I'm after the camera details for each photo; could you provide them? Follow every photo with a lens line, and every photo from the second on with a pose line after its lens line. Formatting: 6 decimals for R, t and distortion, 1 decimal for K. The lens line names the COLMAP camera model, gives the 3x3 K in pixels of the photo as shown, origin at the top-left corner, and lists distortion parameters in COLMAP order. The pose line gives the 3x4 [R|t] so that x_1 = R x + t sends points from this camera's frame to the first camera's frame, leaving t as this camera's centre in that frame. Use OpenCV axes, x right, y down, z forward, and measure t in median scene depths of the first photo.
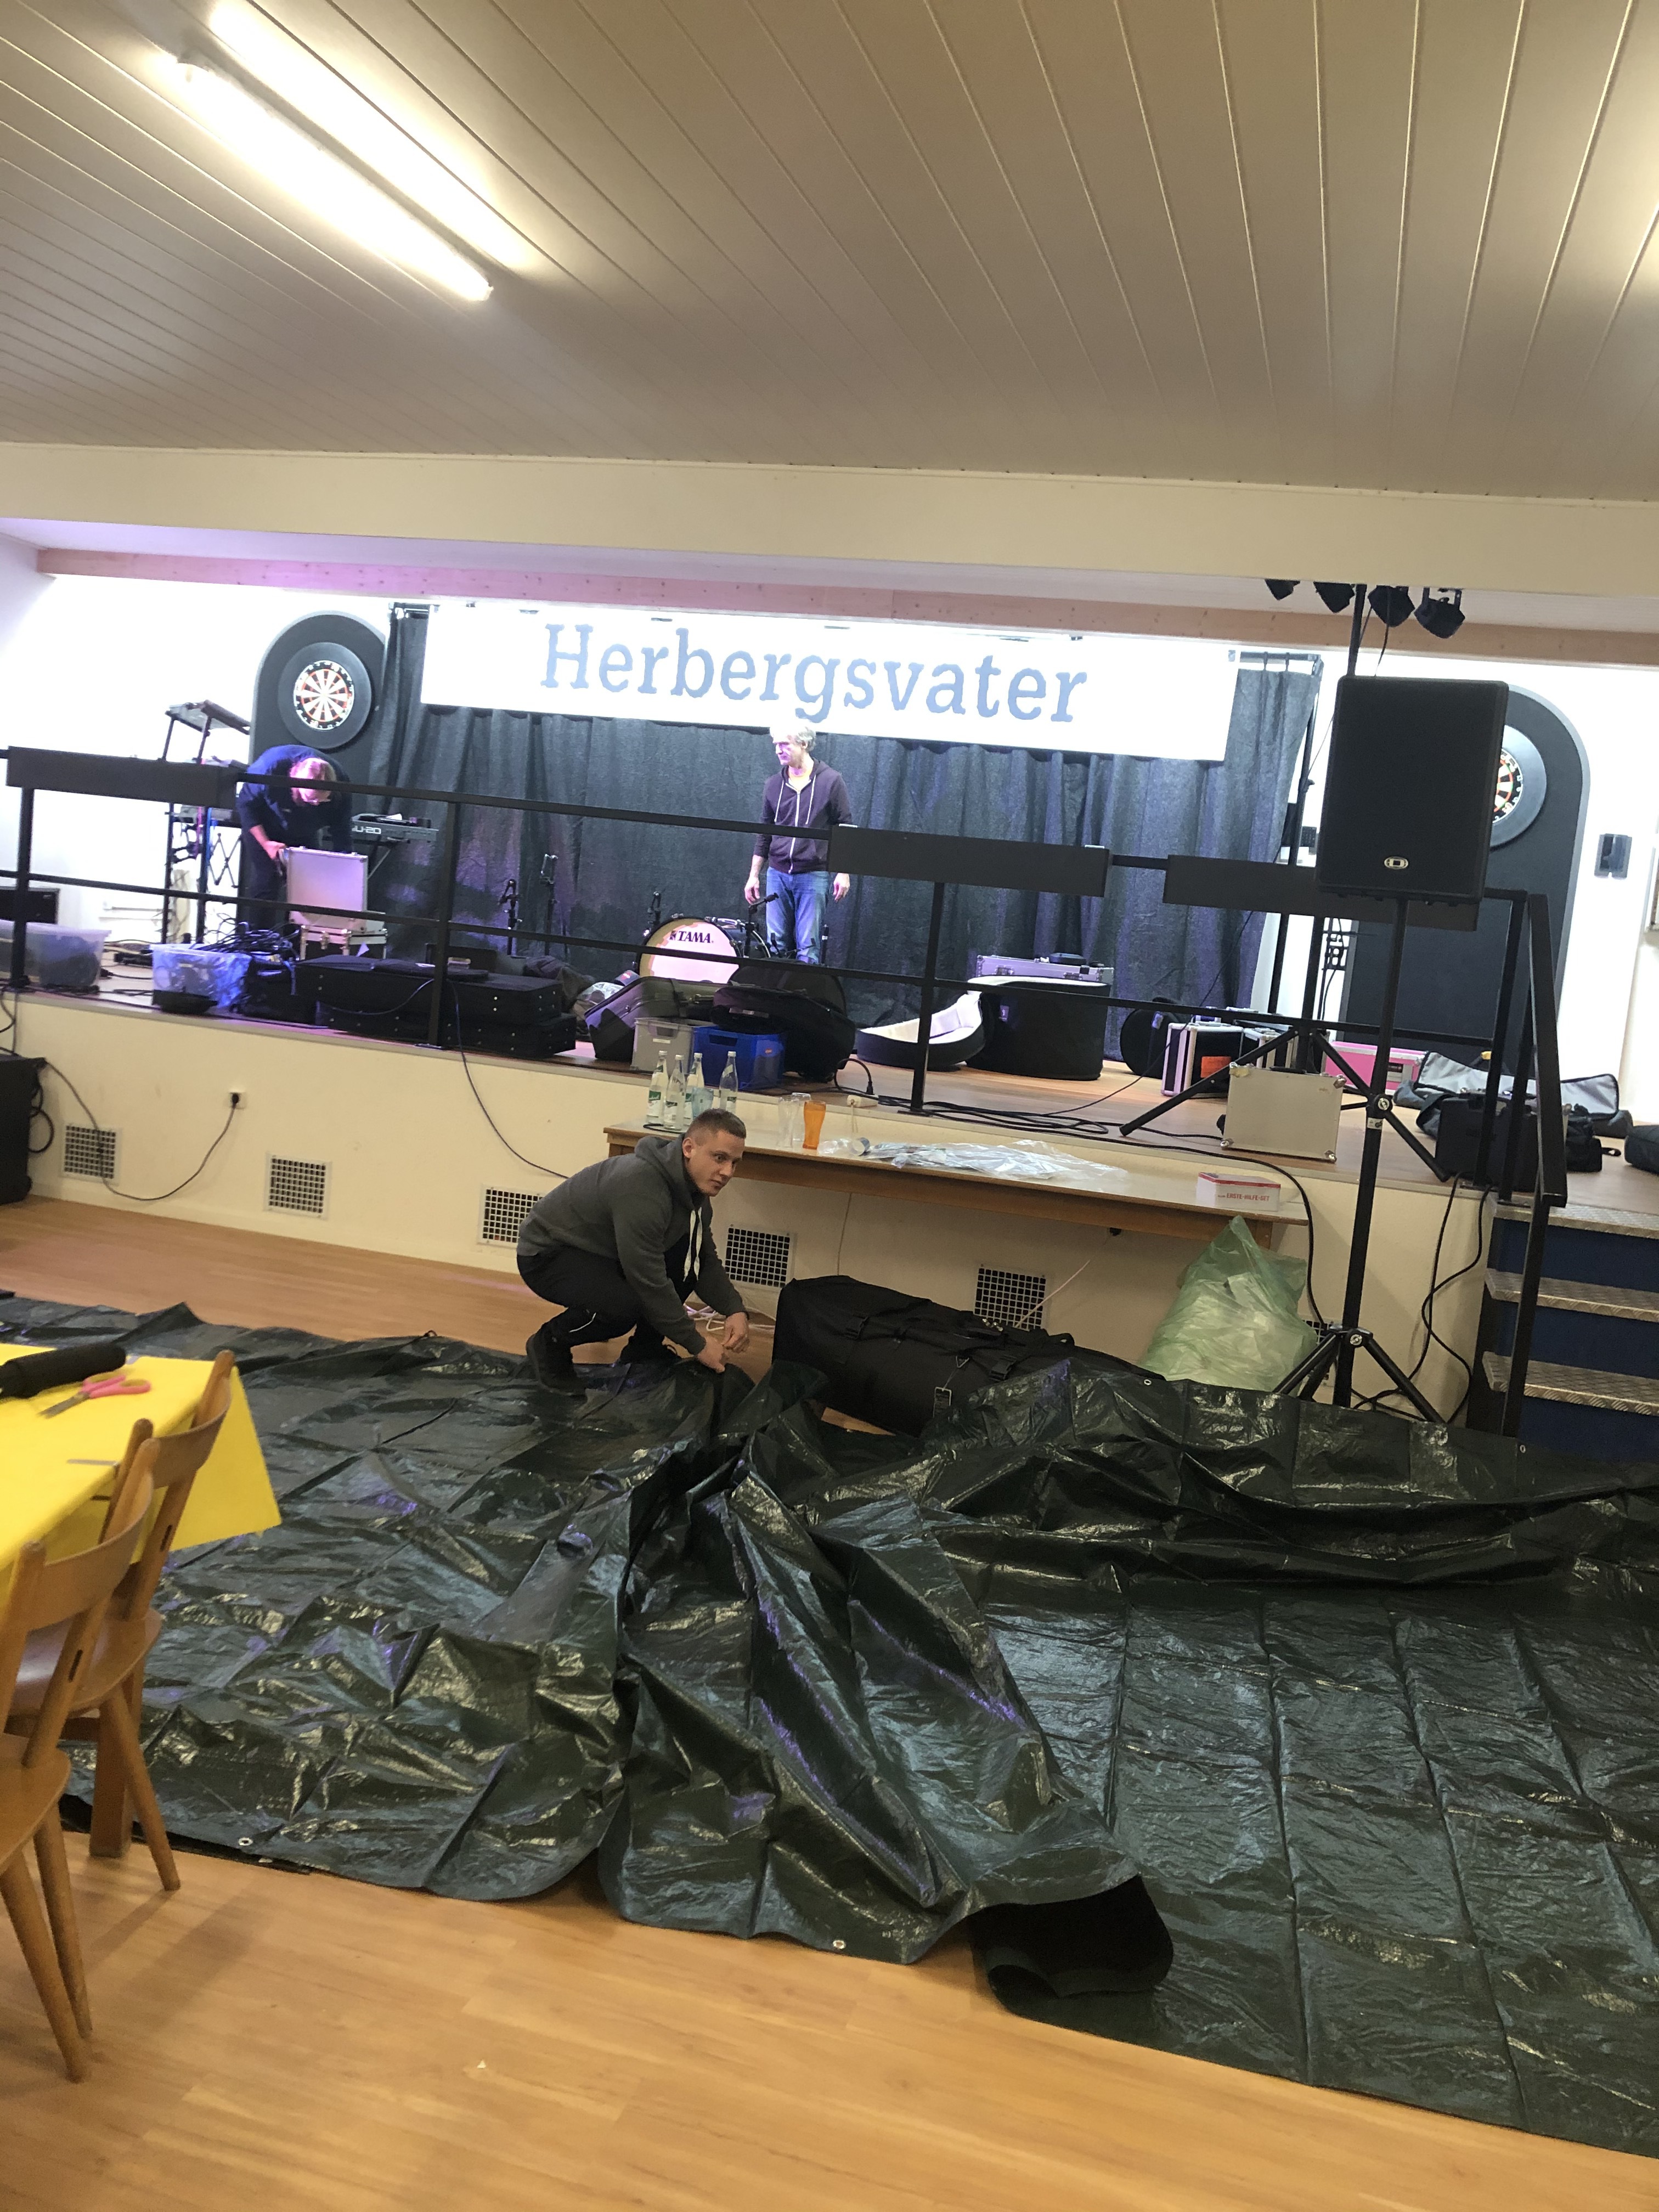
lens RADIAL K [[1786.2, 0, 828.3], [0, 1786.2, 1104.6], [0, 0, 1]] dist [0.127656, -0.235177]
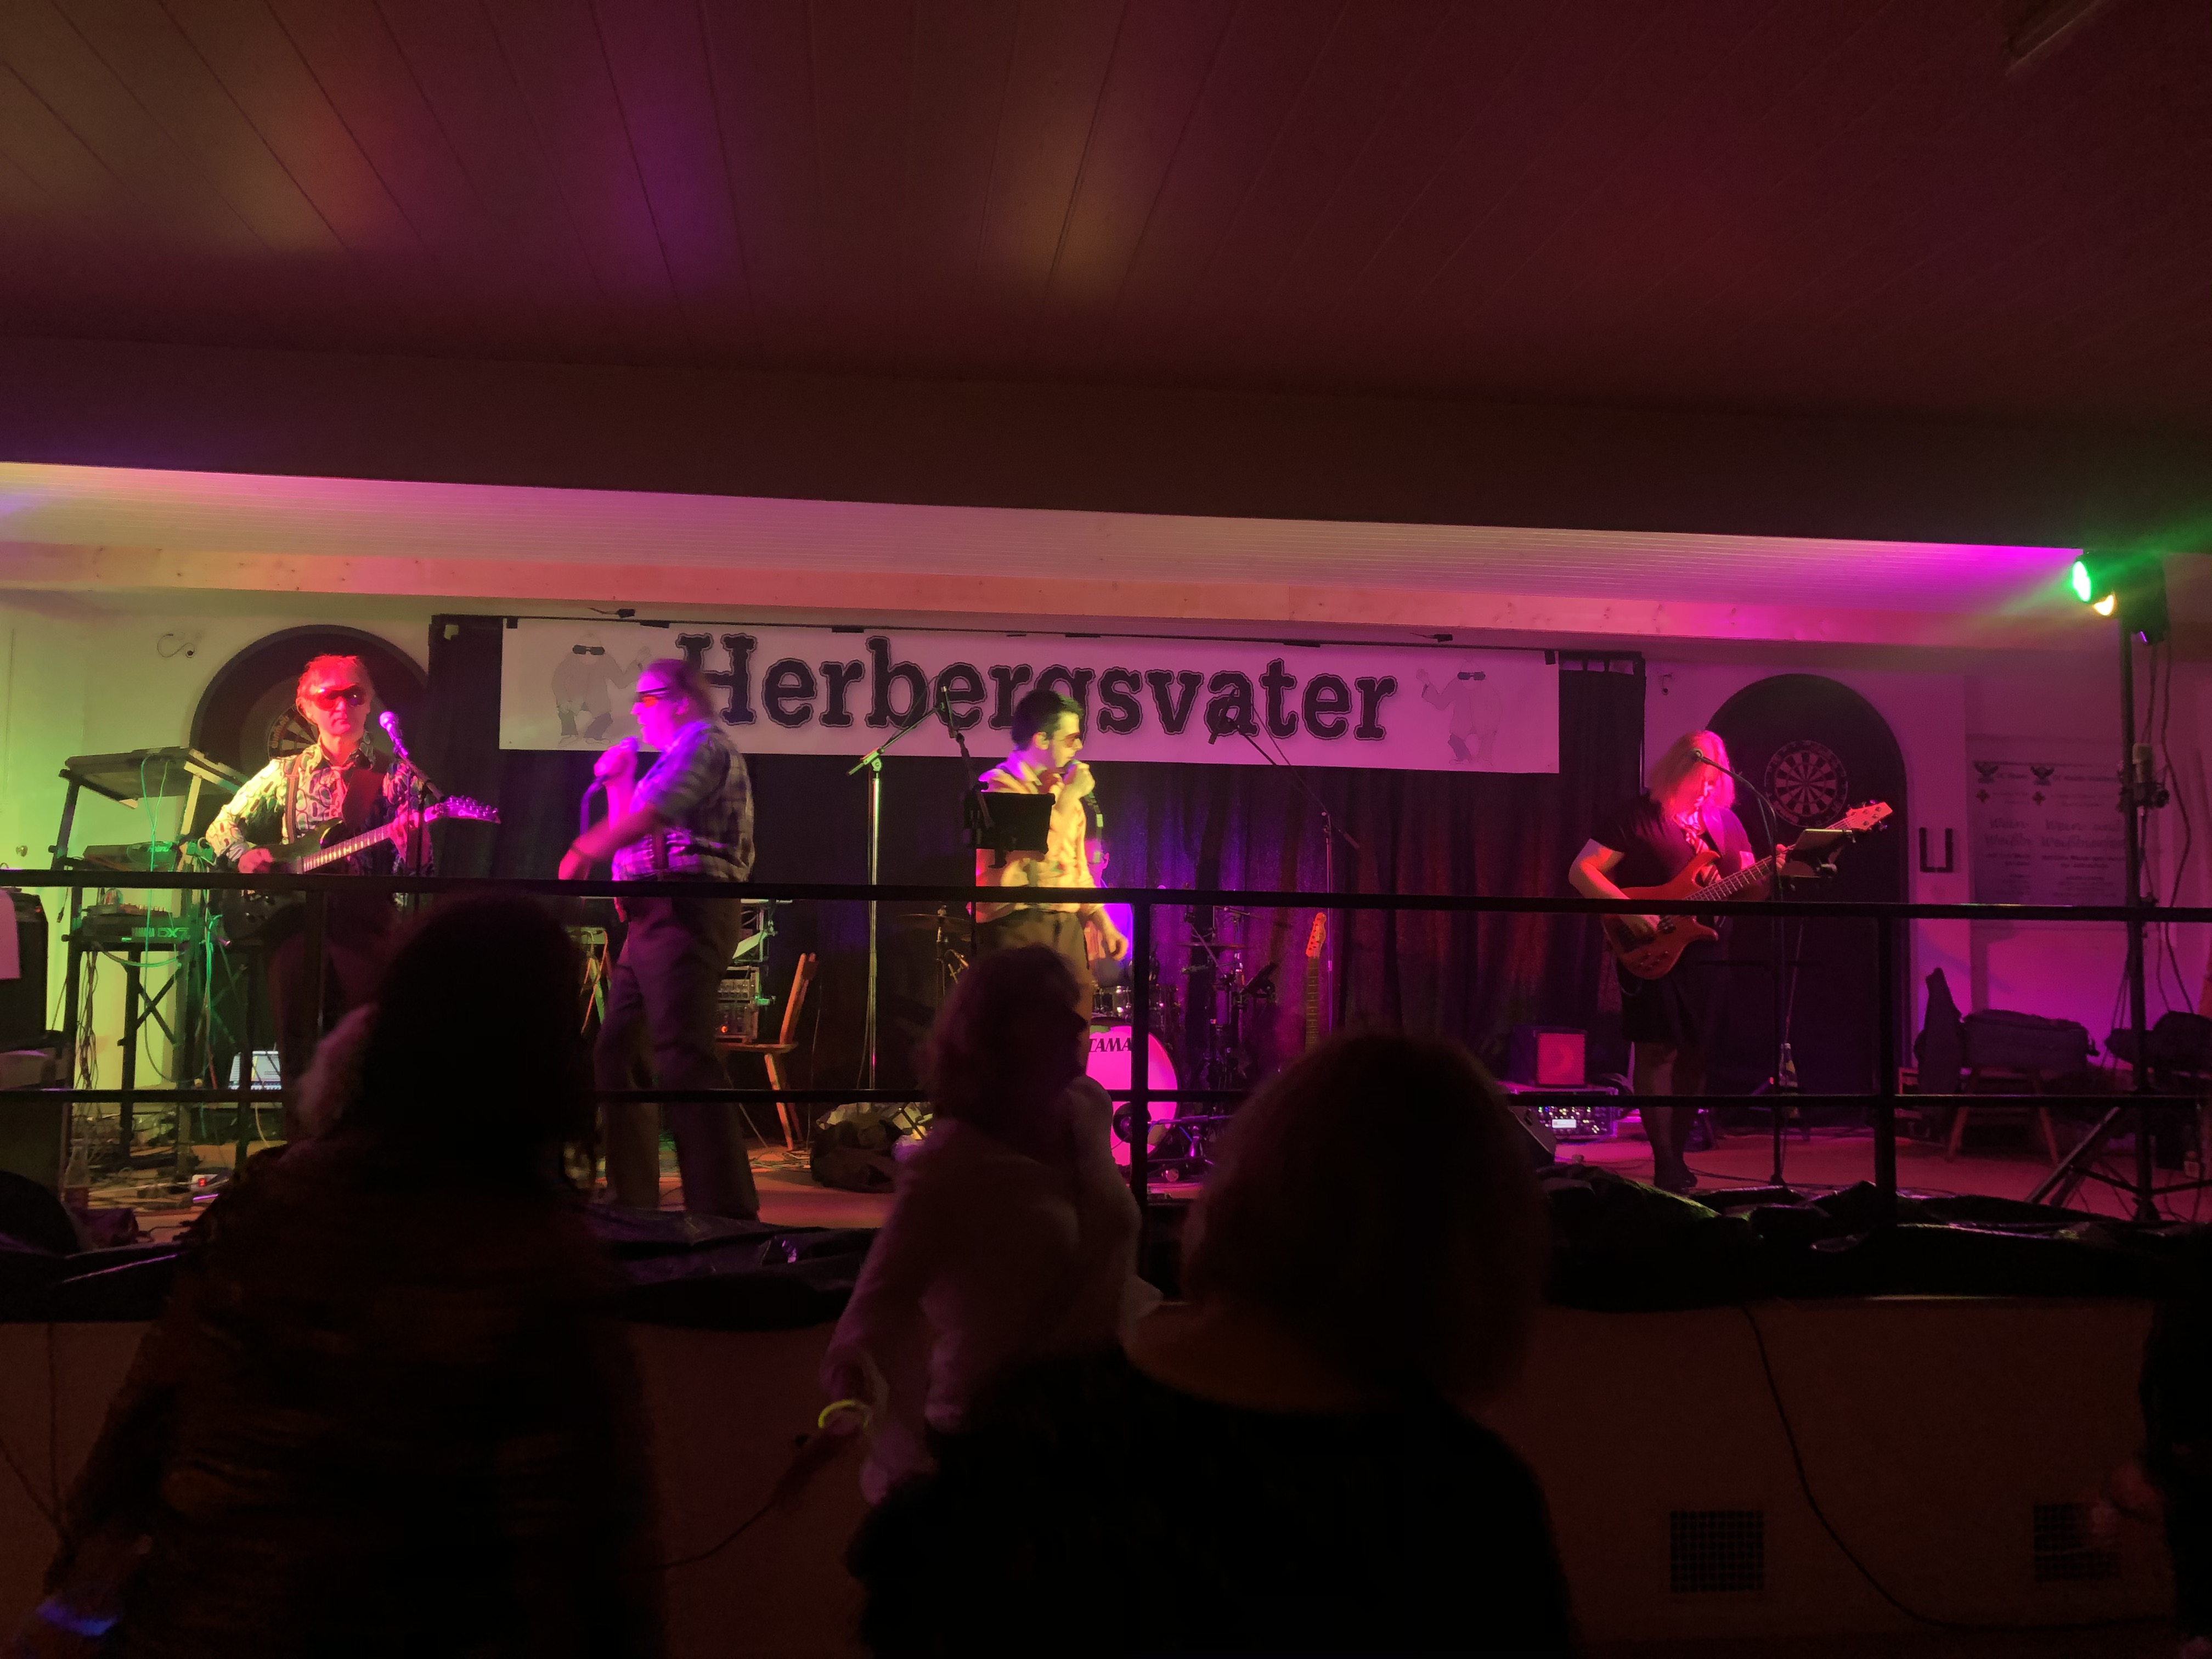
lens RADIAL K [[1786.2, 0, 1103.9], [0, 1786.2, 841.8], [0, 0, 1]] dist [0.127656, -0.235177]
pose [[0.914375, -0.068382, 0.399051, -0.313116], [0.121463, 0.986565, -0.109257, -0.085725], [-0.386218, 0.148372, 0.910396, 0.284633]]
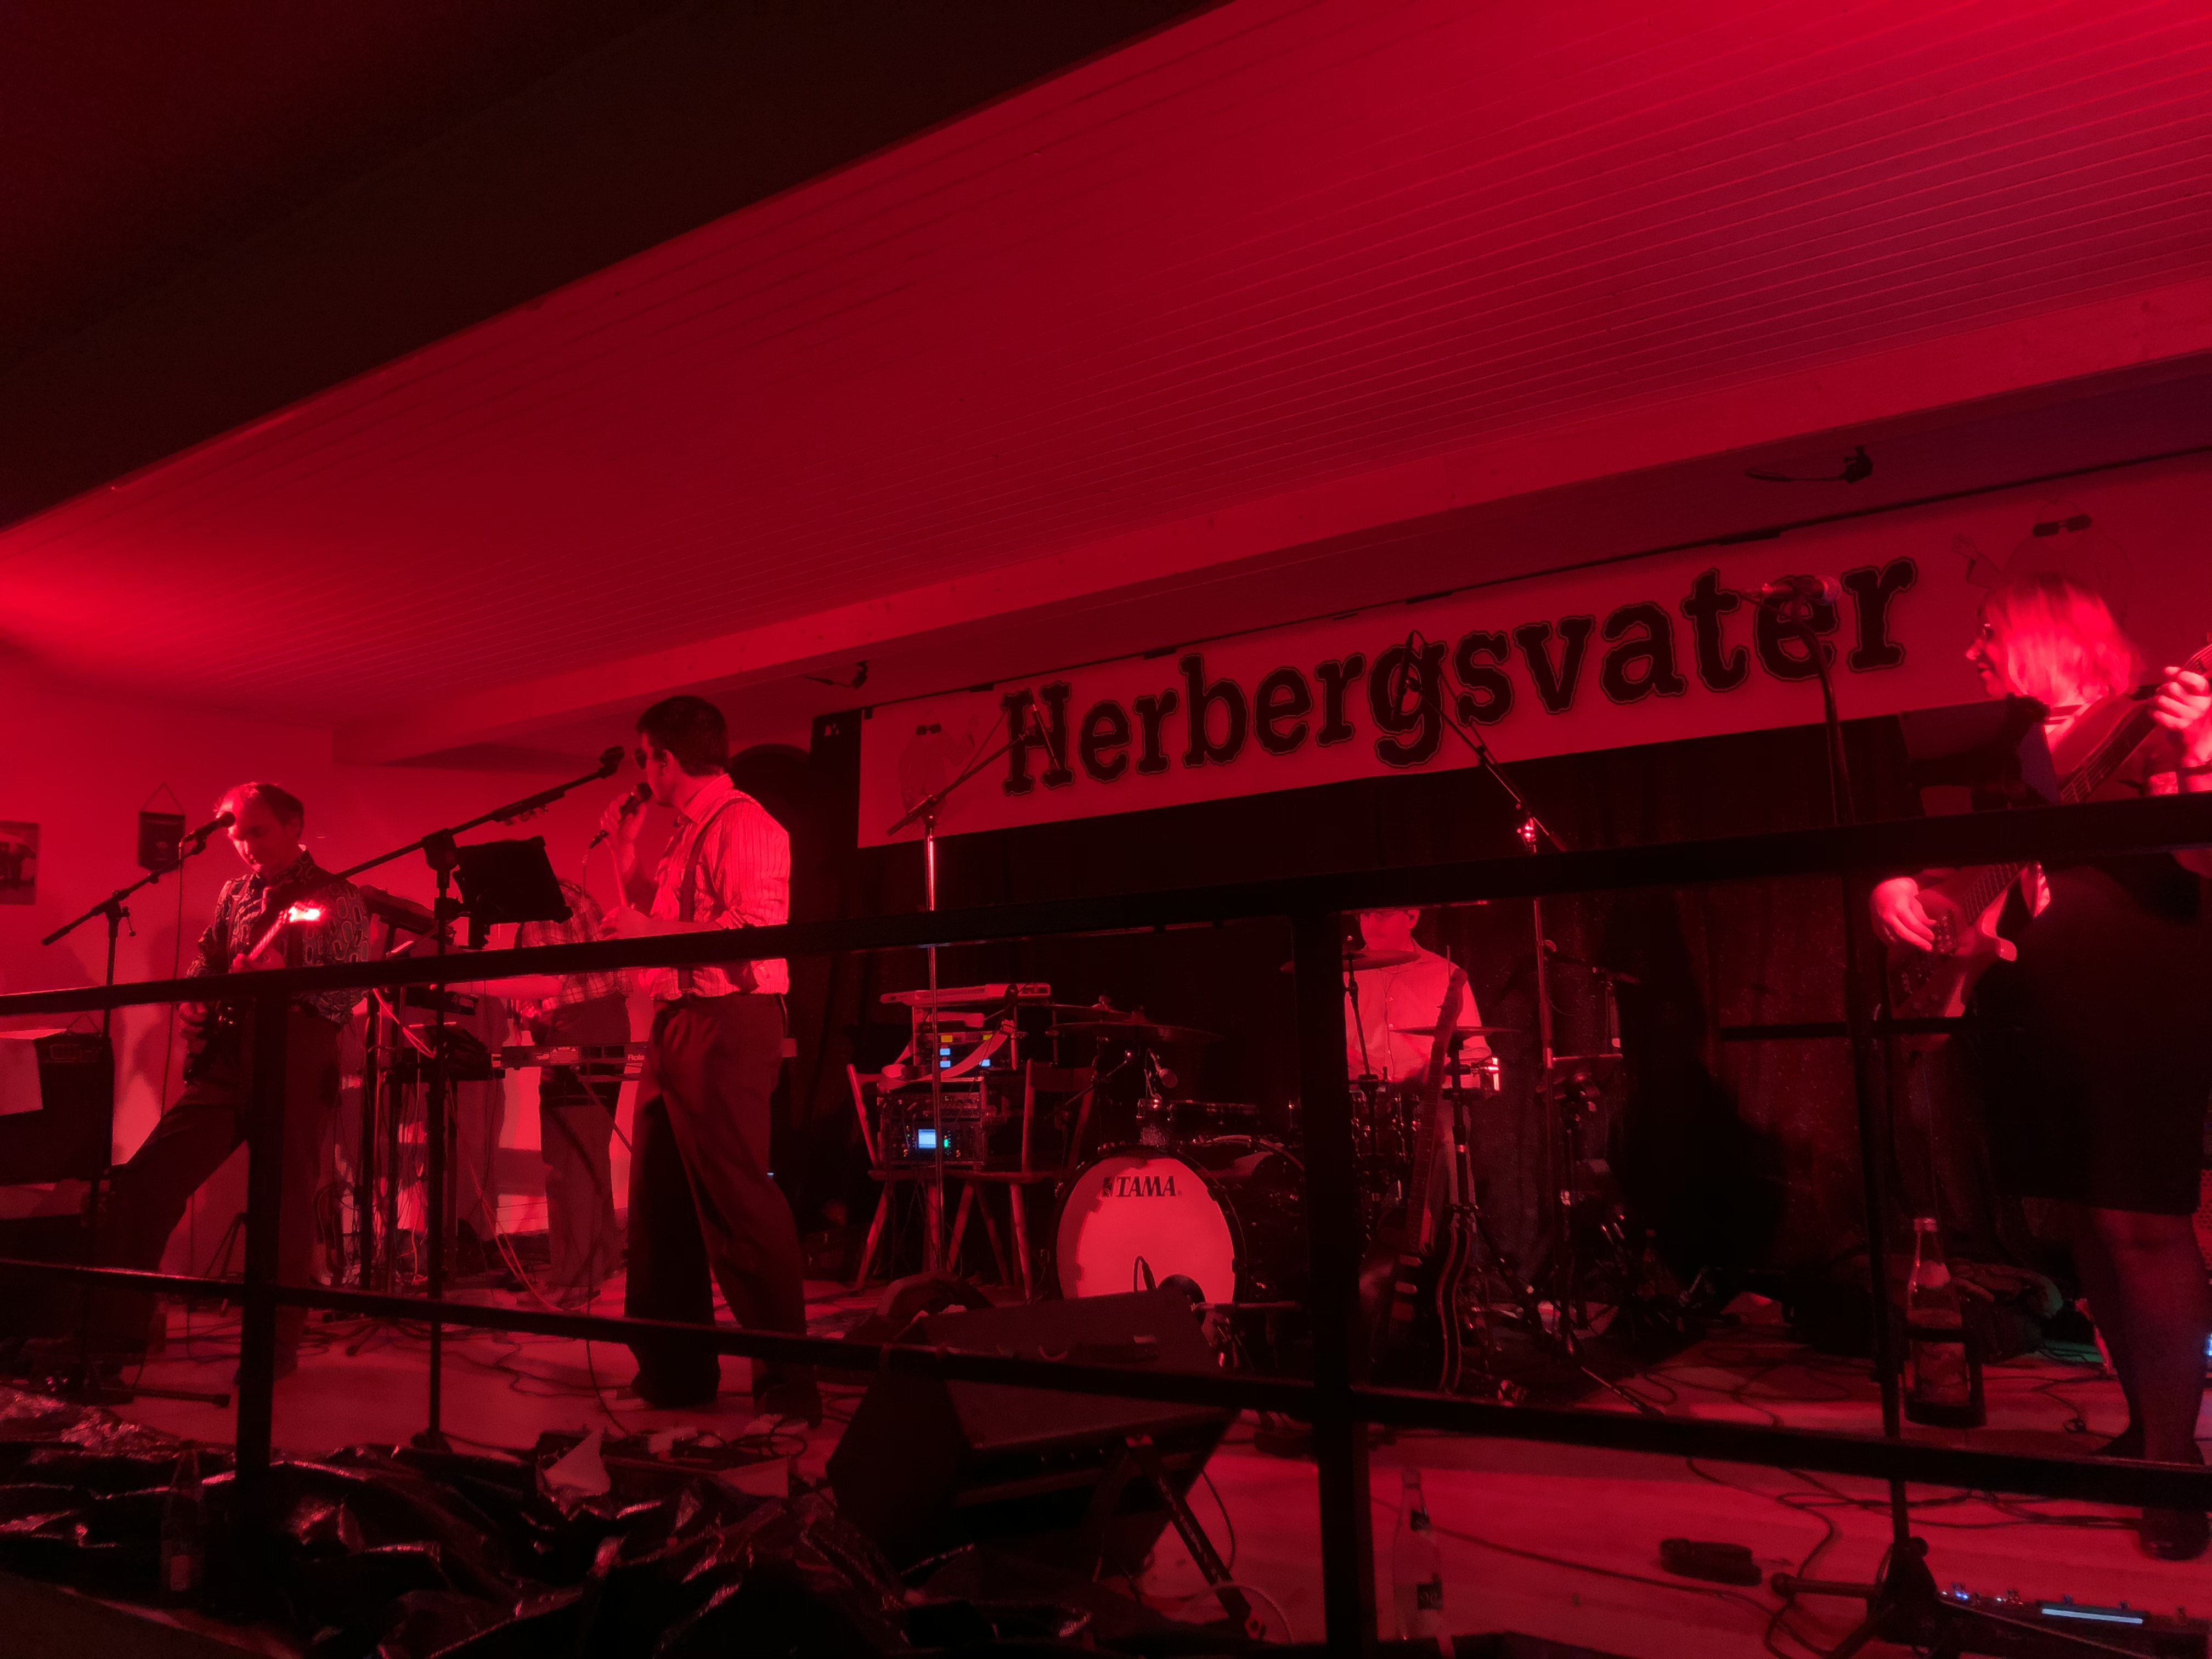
lens RADIAL K [[1780.4, 0, 1106.0], [0, 1780.4, 829.5], [0, 0, 1]] dist [0.105194, -0.214504]
pose [[0.926838, -0.172654, -0.333409, 0.086707], [0.089870, 0.964201, -0.249478, -0.060485], [0.364547, 0.201262, 0.909175, 0.460694]]
